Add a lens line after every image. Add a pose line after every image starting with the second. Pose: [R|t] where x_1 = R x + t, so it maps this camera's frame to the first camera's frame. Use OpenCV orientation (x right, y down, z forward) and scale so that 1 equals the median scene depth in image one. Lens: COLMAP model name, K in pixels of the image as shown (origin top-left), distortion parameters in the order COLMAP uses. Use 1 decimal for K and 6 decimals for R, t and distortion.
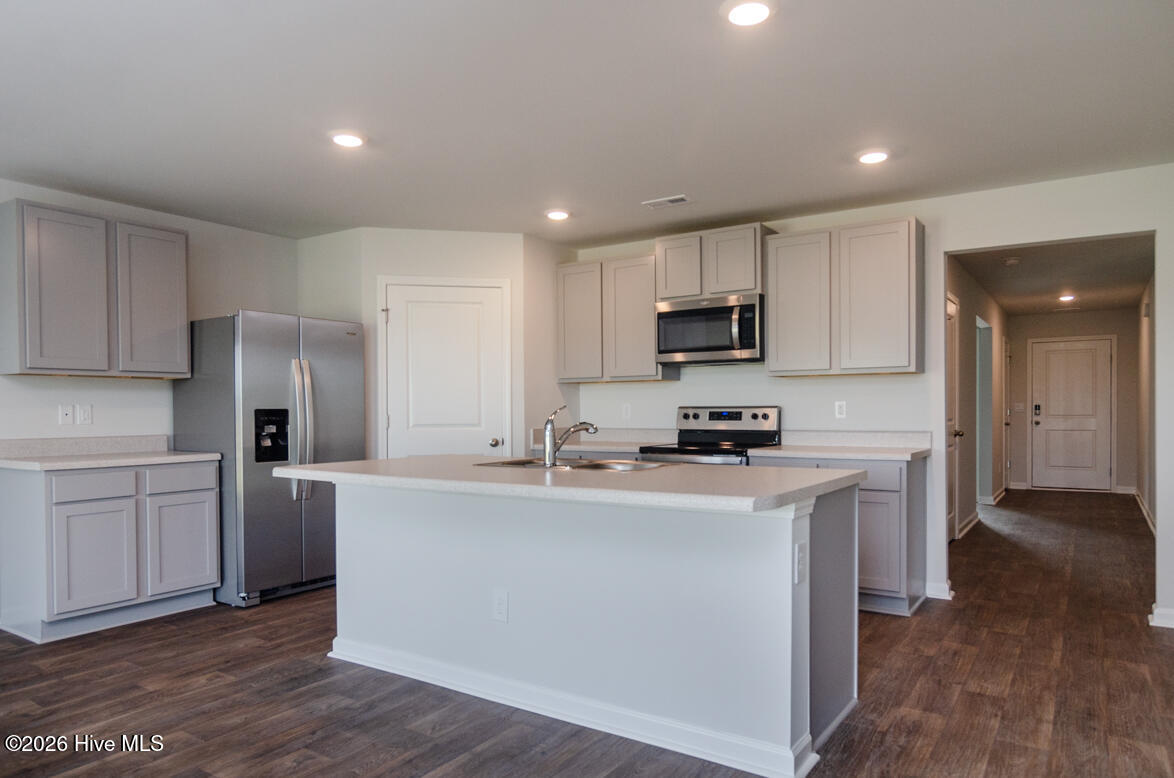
lens RADIAL K [[750.7, 0, 588.8], [0, 750.7, 413.5], [0, 0, 1]] dist [0.001891, 0.001232]
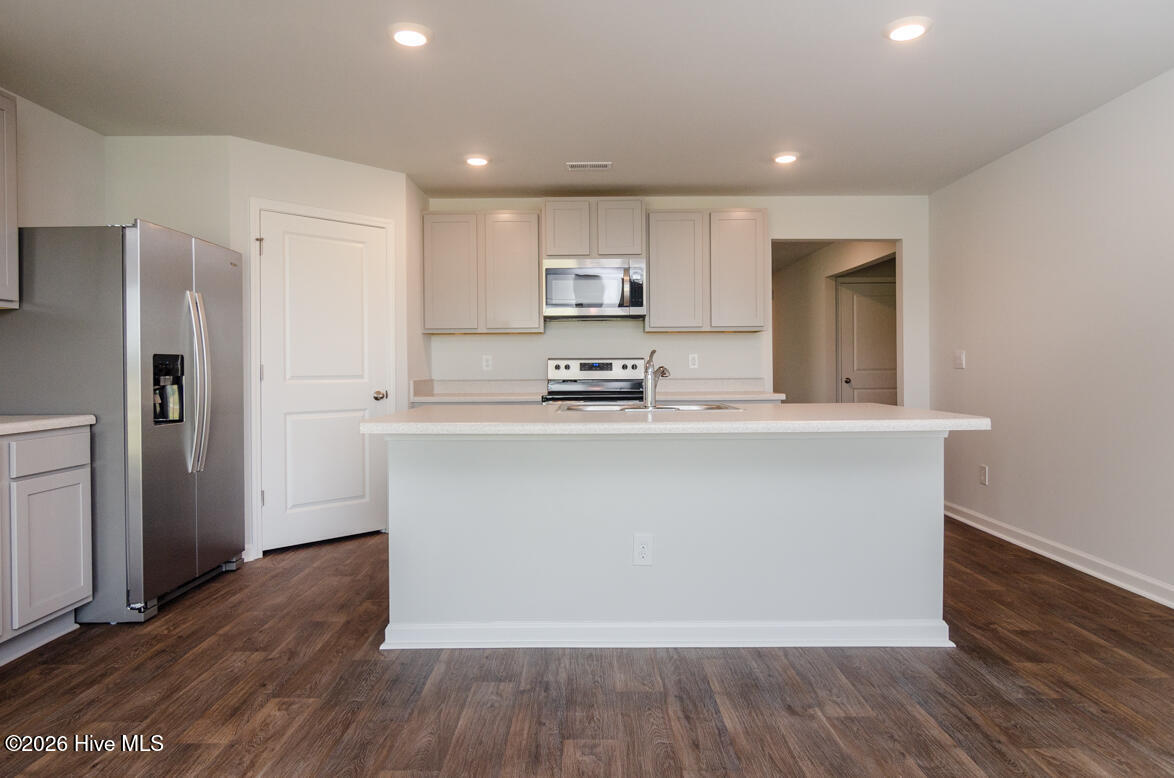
lens RADIAL K [[691.3, 0, 583.7], [0, 691.3, 368.9], [0, 0, 1]] dist [-0.000400, 0.000582]
pose [[0.835478, -0.000615, 0.549523, -0.463510], [0.004169, 0.999978, -0.005219, 0.014013], [-0.549508, 0.006651, 0.835462, 0.187880]]
